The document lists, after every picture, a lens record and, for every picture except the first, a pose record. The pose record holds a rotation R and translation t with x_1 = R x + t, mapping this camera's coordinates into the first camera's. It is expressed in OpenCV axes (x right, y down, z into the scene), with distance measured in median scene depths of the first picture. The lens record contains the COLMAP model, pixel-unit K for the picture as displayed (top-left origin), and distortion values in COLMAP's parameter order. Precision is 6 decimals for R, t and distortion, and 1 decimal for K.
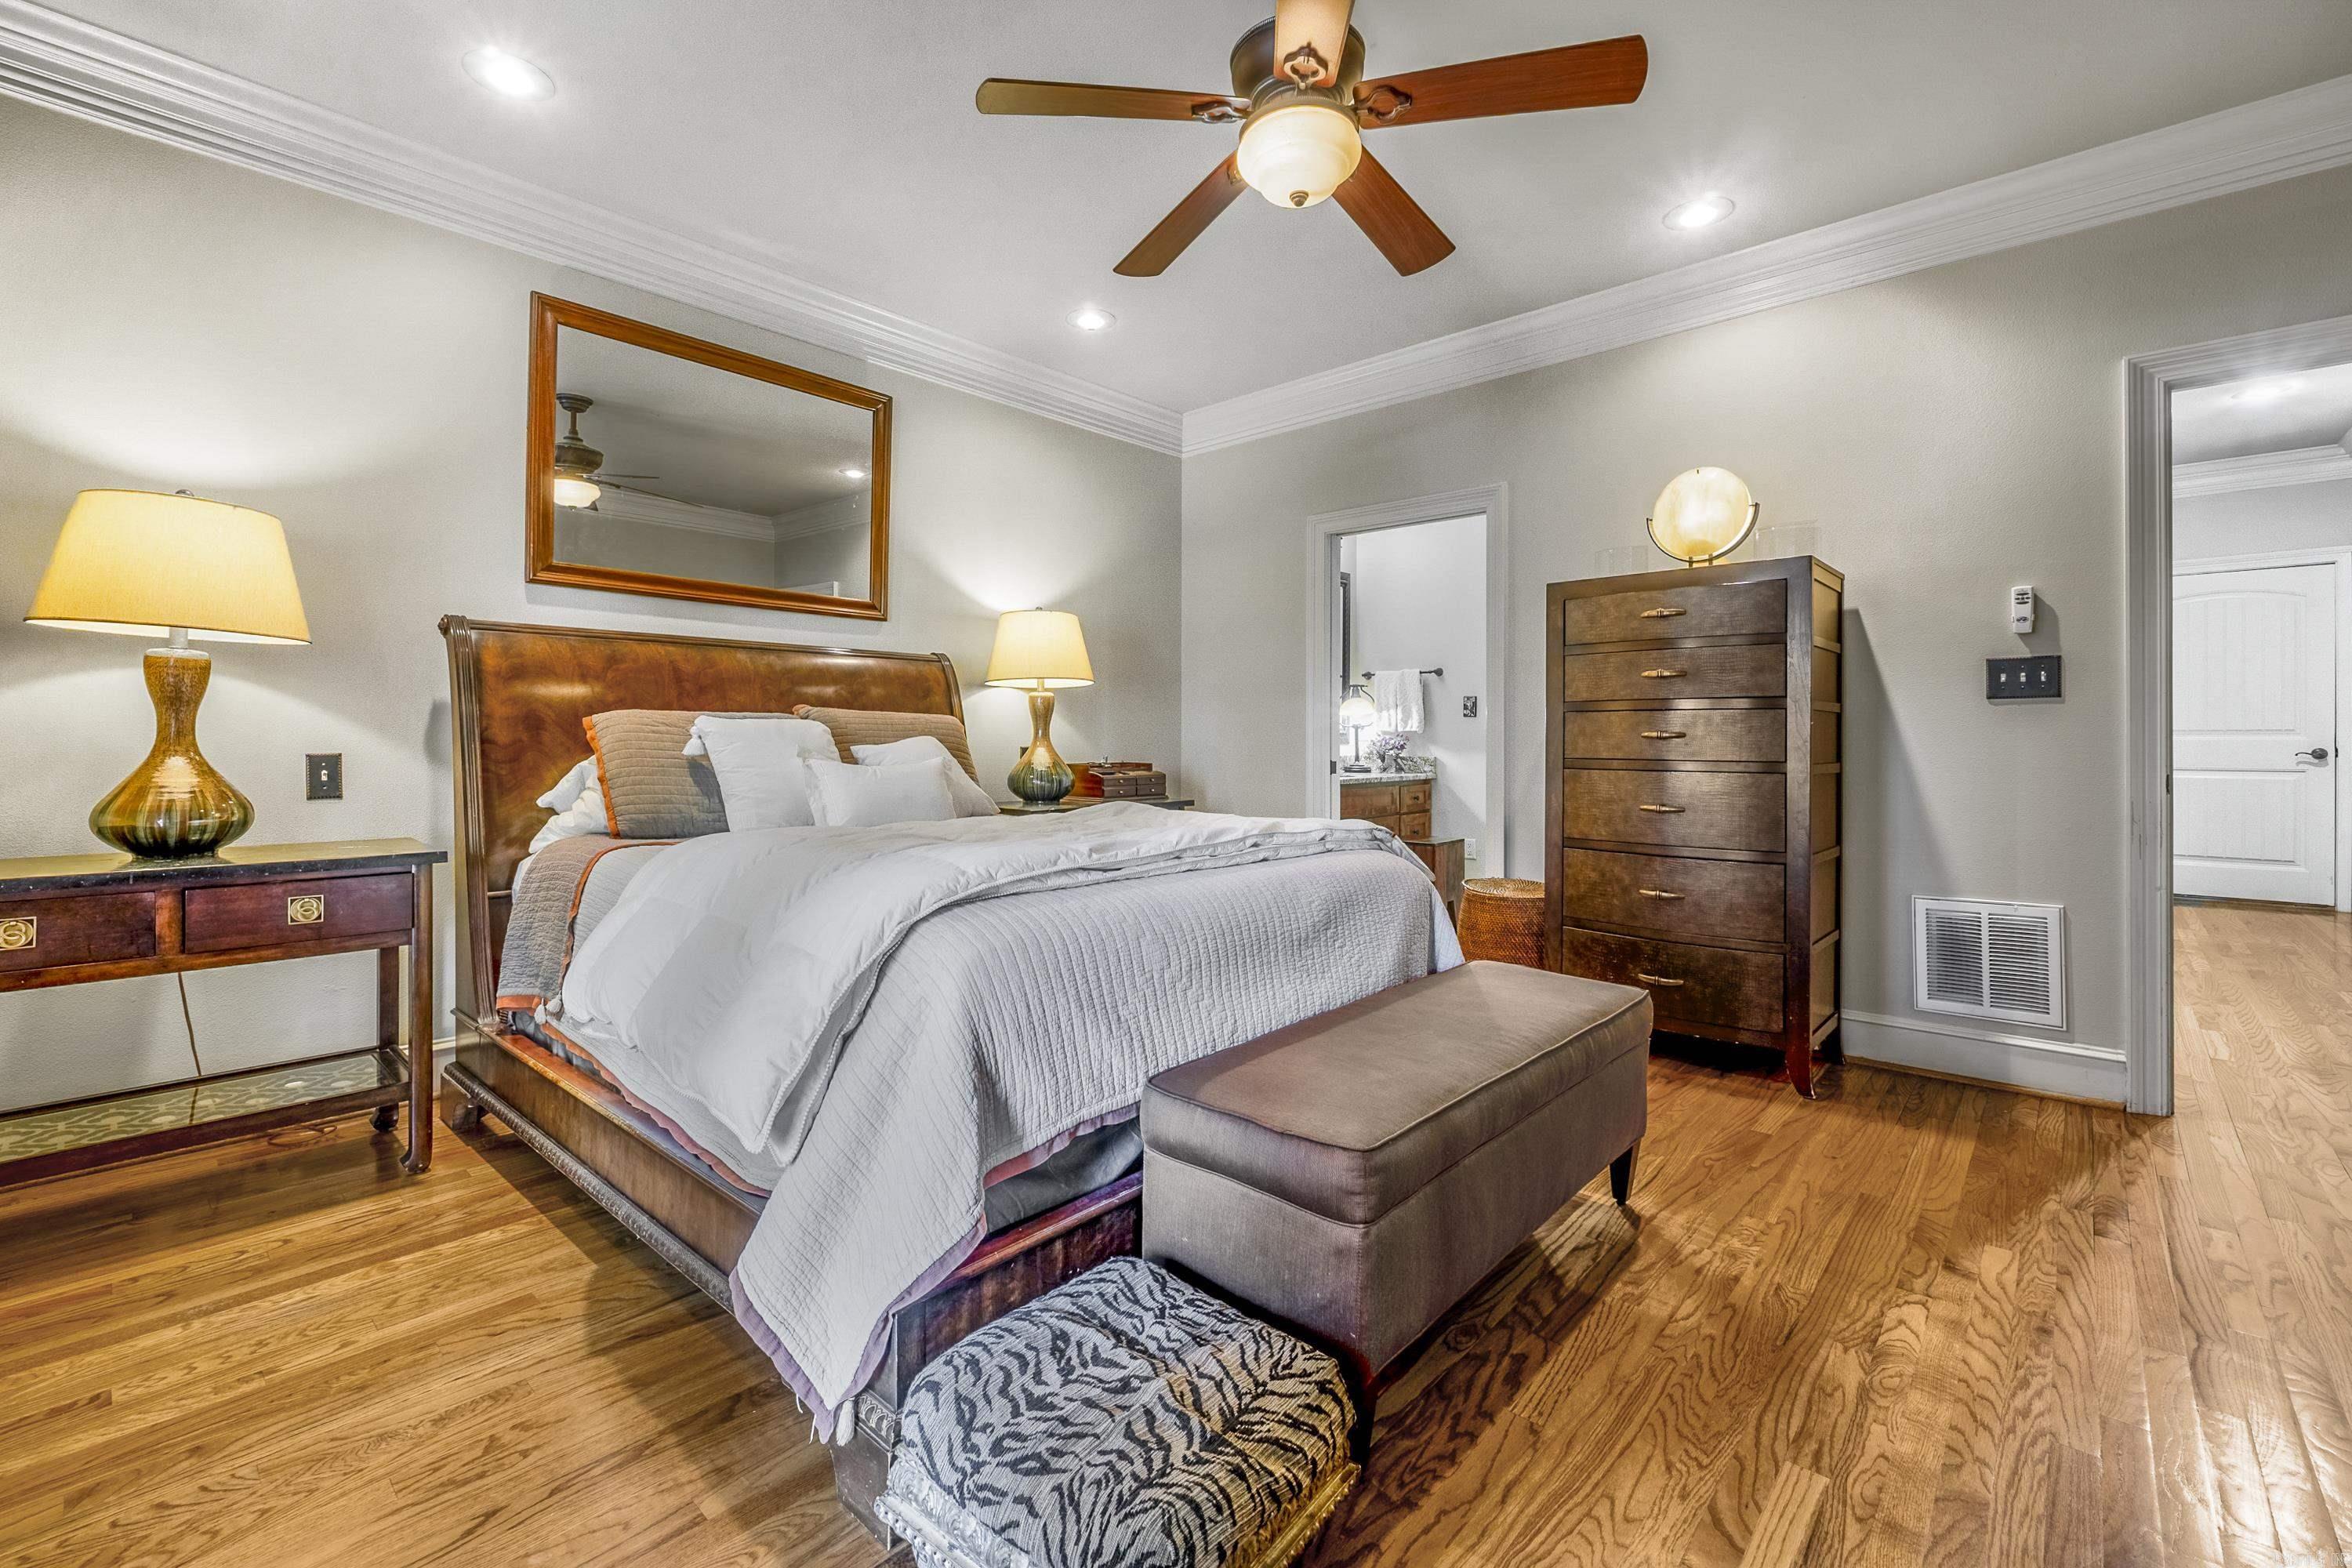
lens RADIAL K [[997.2, 0, 1186.2], [0, 997.2, 745.0], [0, 0, 1]] dist [-0.008720, 0.000749]
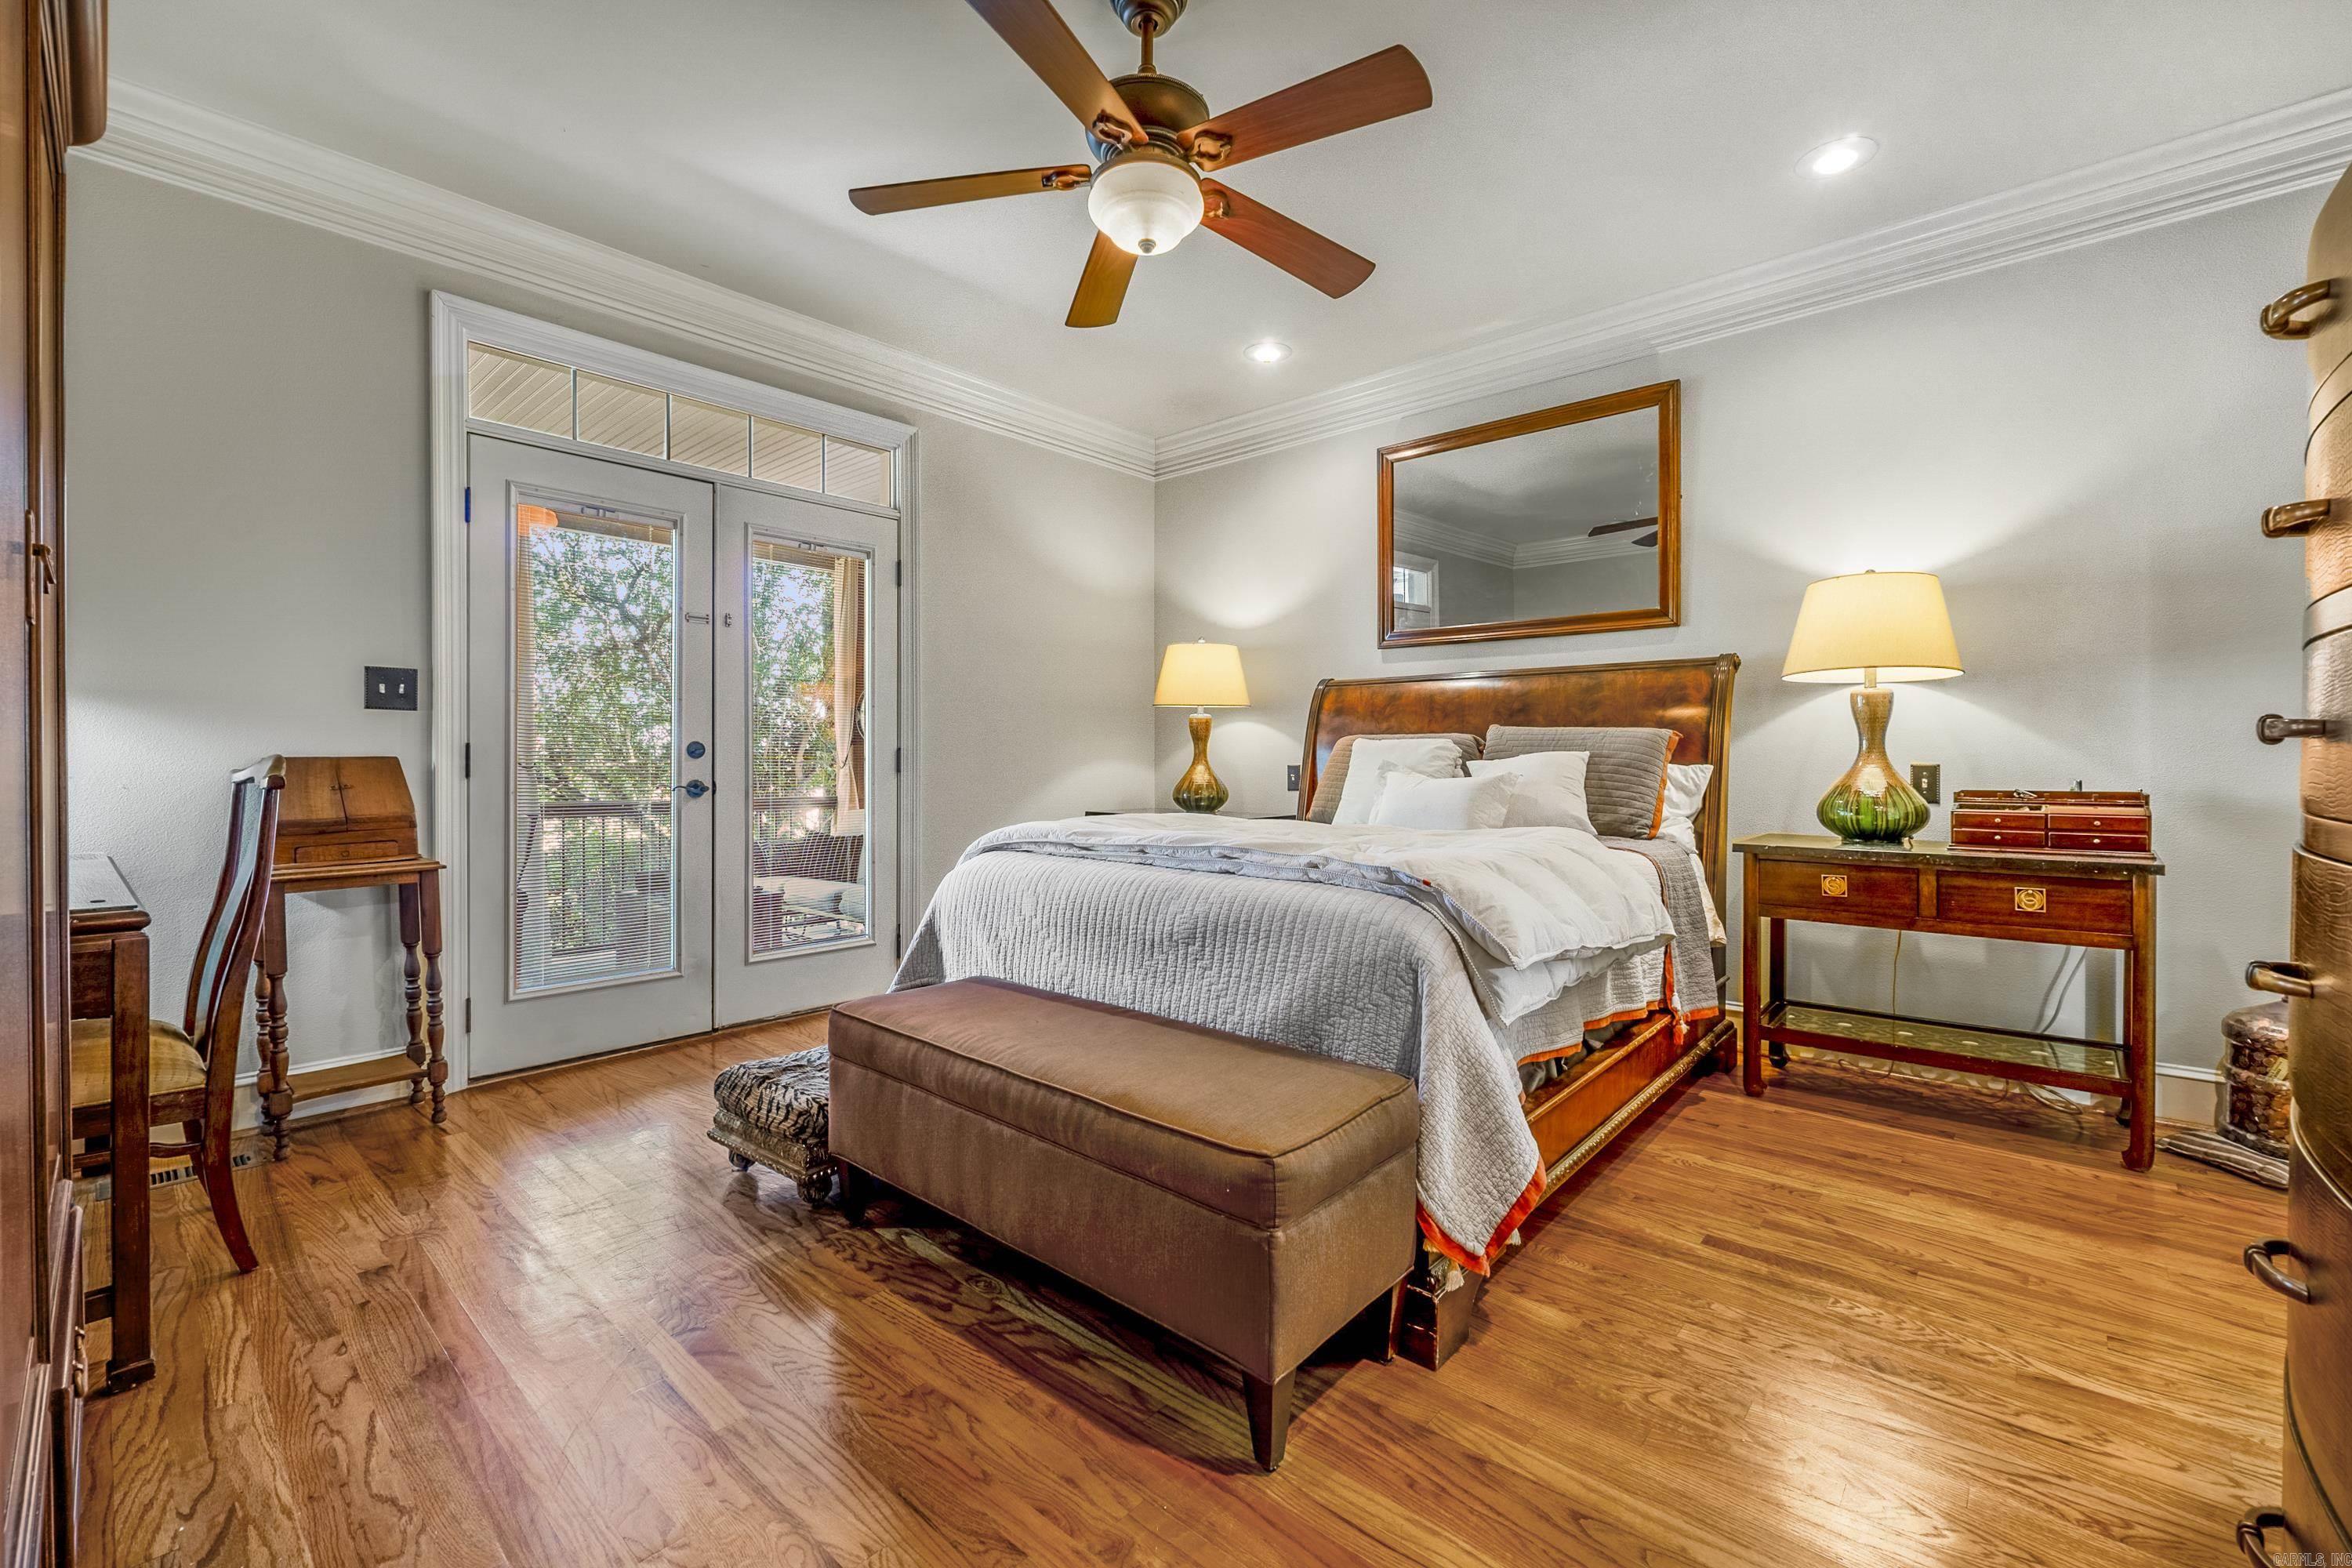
lens RADIAL K [[997.2, 0, 1180.2], [0, 997.2, 762.4], [0, 0, 1]] dist [-0.008720, 0.000749]
pose [[-0.004593, 0.010790, -0.999931, 0.678317], [0.006098, 0.999923, 0.010762, -0.010800], [0.999971, -0.006048, -0.004659, 0.587490]]
